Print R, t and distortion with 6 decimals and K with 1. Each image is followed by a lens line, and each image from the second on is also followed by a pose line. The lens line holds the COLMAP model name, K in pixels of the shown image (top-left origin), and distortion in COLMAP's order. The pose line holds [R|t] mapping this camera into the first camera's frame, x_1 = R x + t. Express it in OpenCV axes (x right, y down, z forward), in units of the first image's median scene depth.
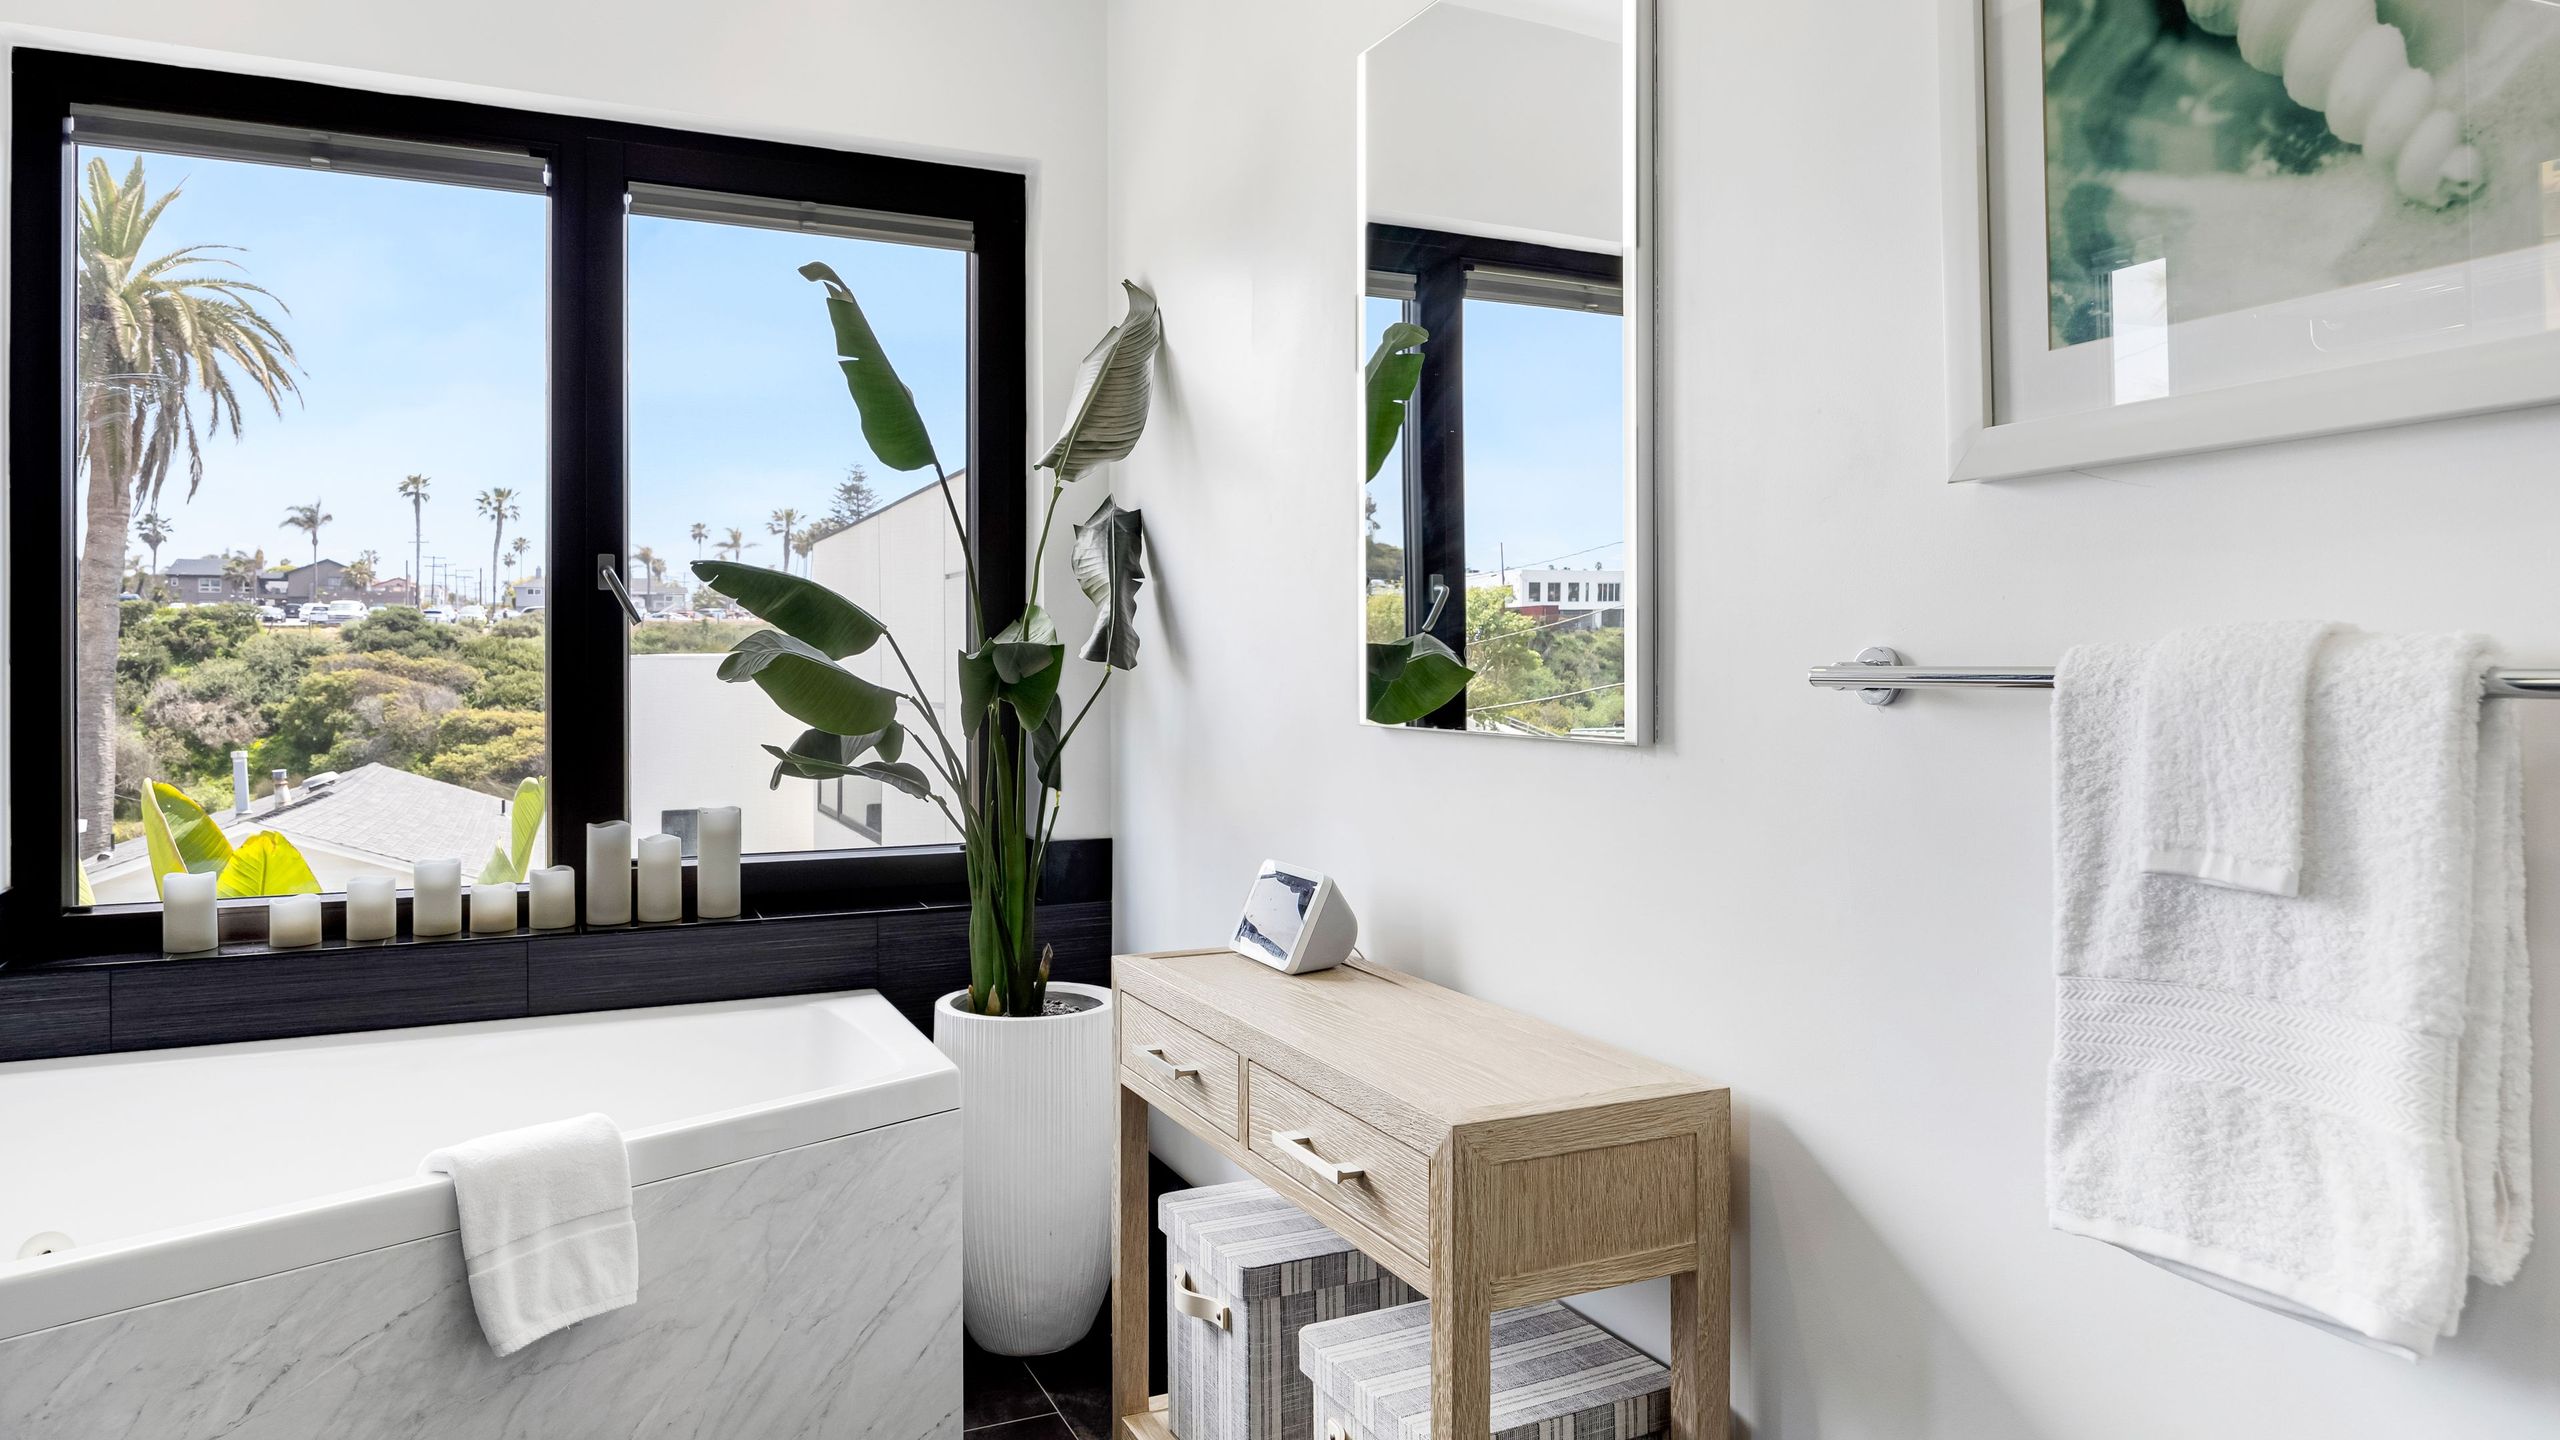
lens RADIAL K [[1628.7, 0, 1286.5], [0, 1628.7, 704.7], [0, 0, 1]] dist [0.004985, -0.000161]
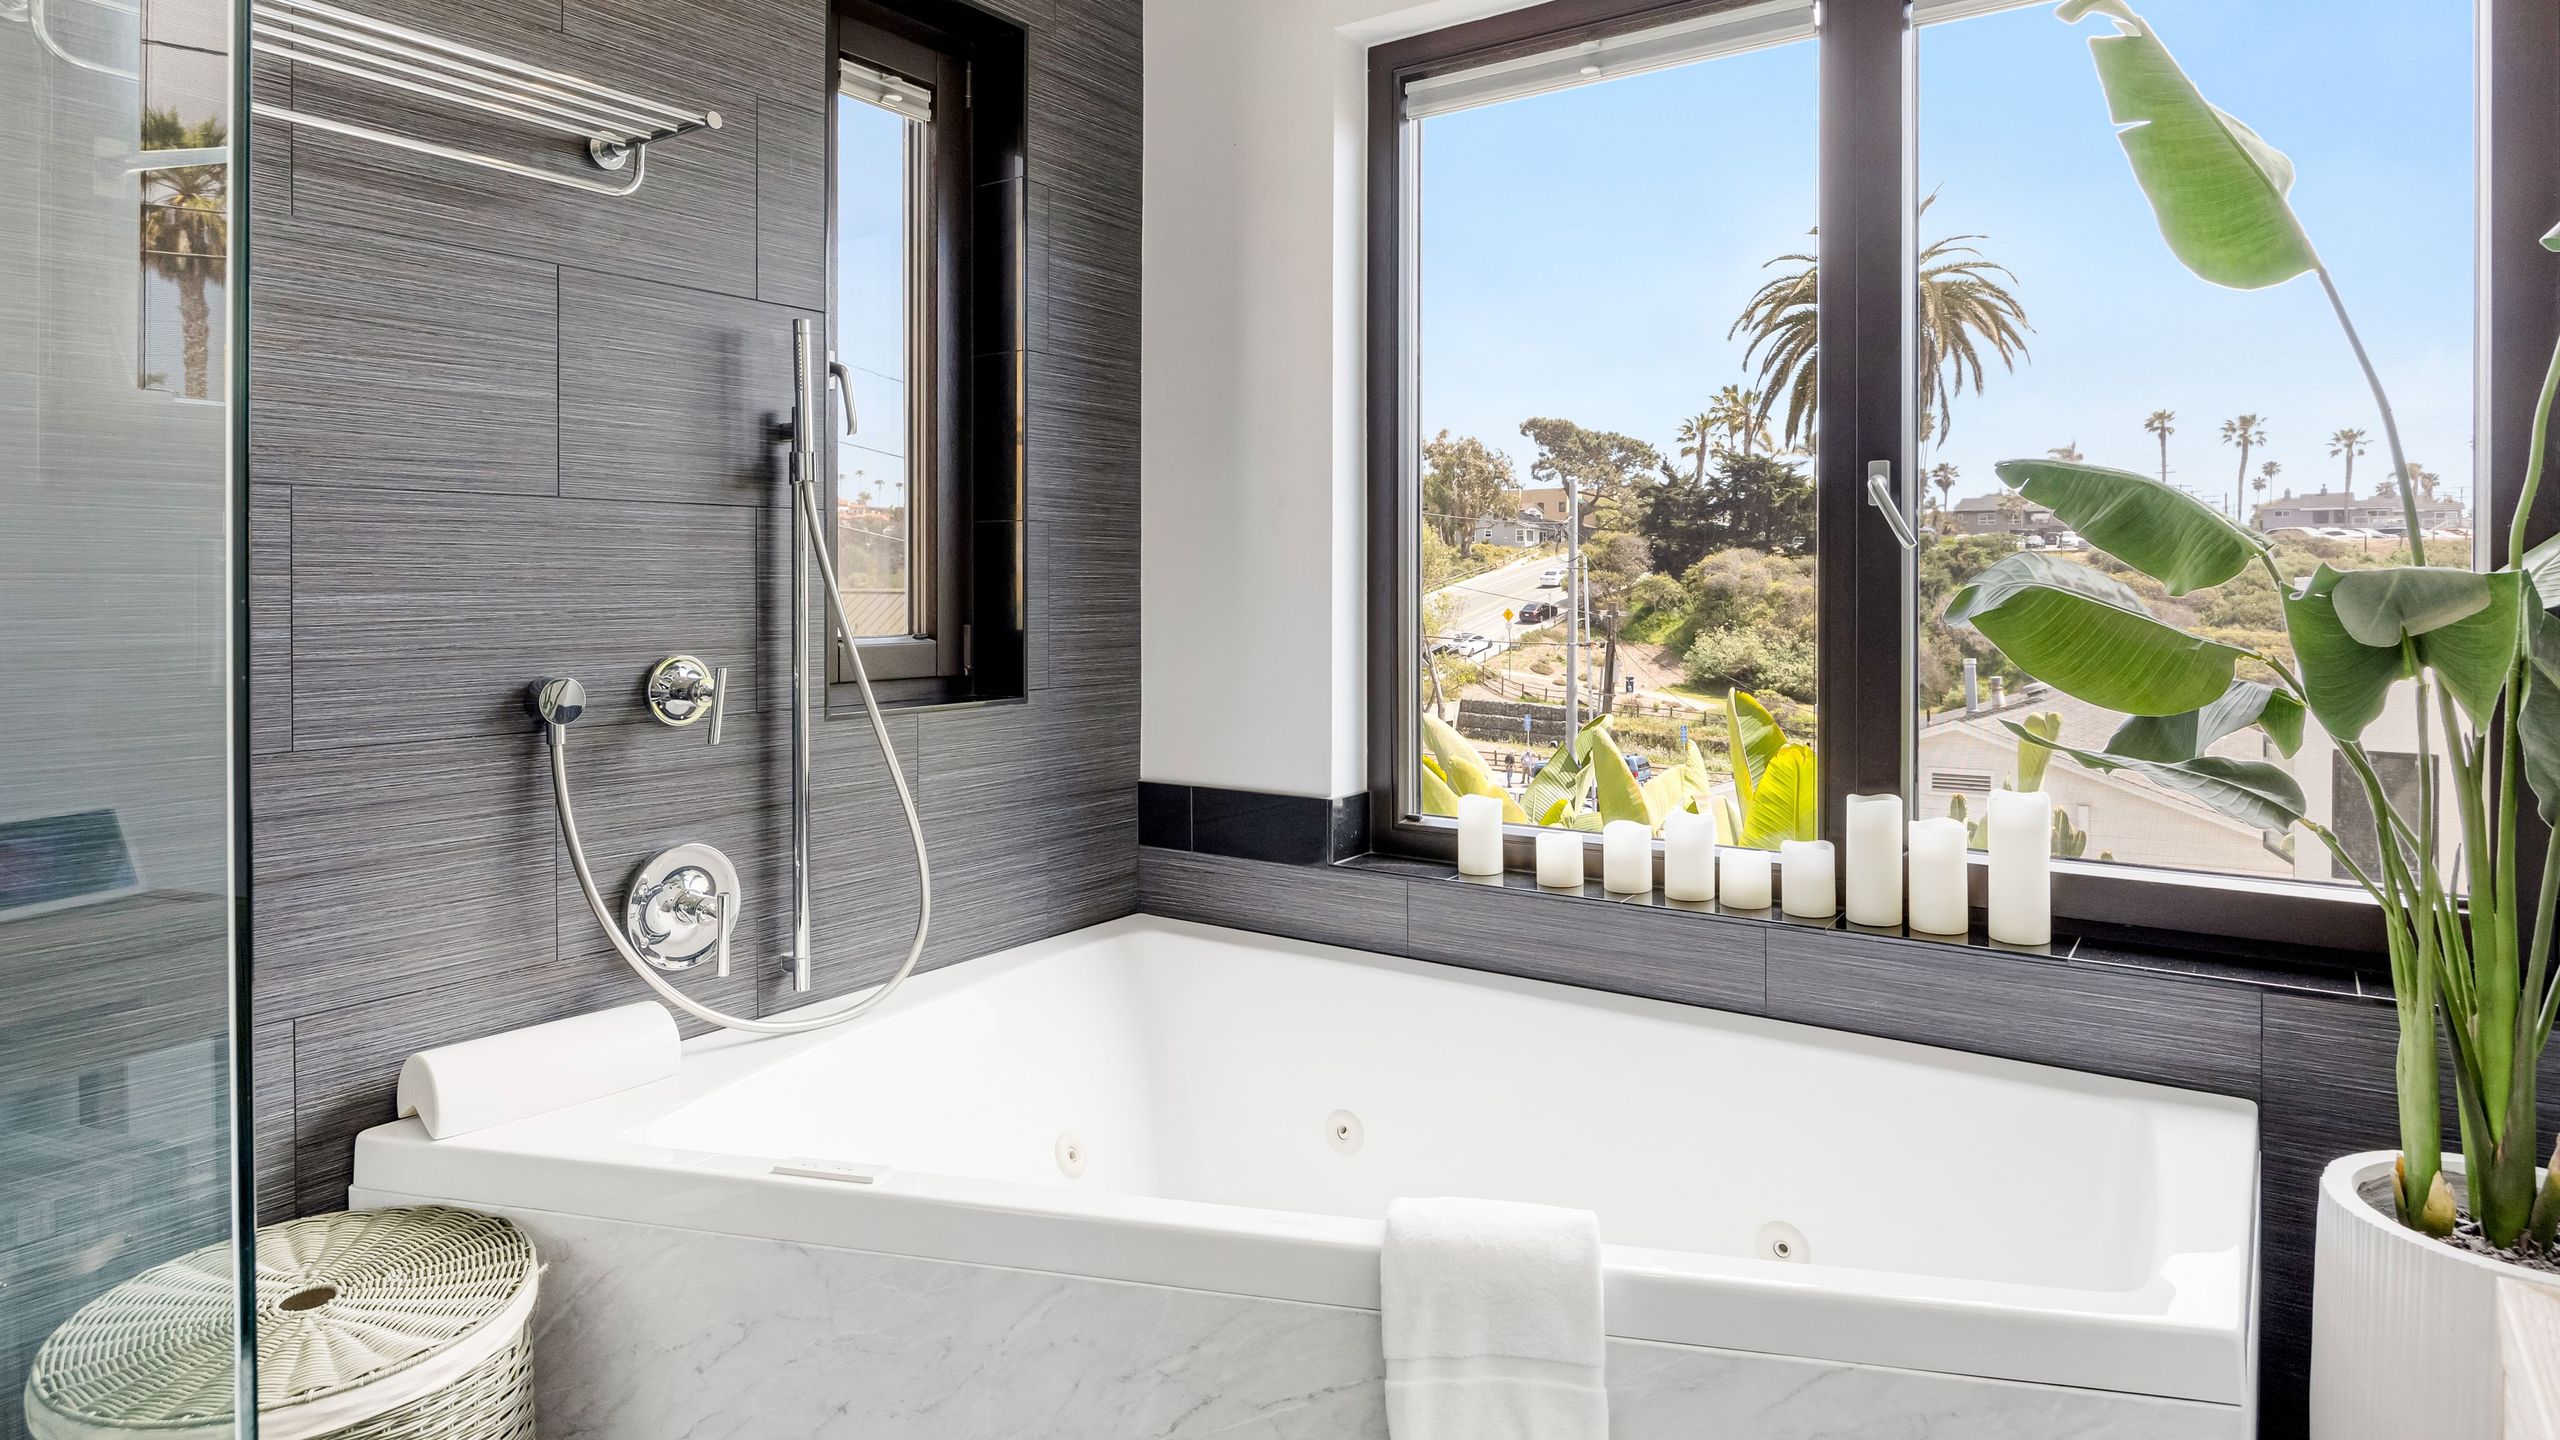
lens RADIAL K [[1430.9, 0, 1291.6], [0, 1430.9, 594.8], [0, 0, 1]] dist [-0.022542, 0.006023]
pose [[0.497294, 0.007952, -0.867546, 0.044740], [-0.022705, 0.999735, -0.003851, -0.016432], [0.867285, 0.021612, 0.497343, 0.390067]]
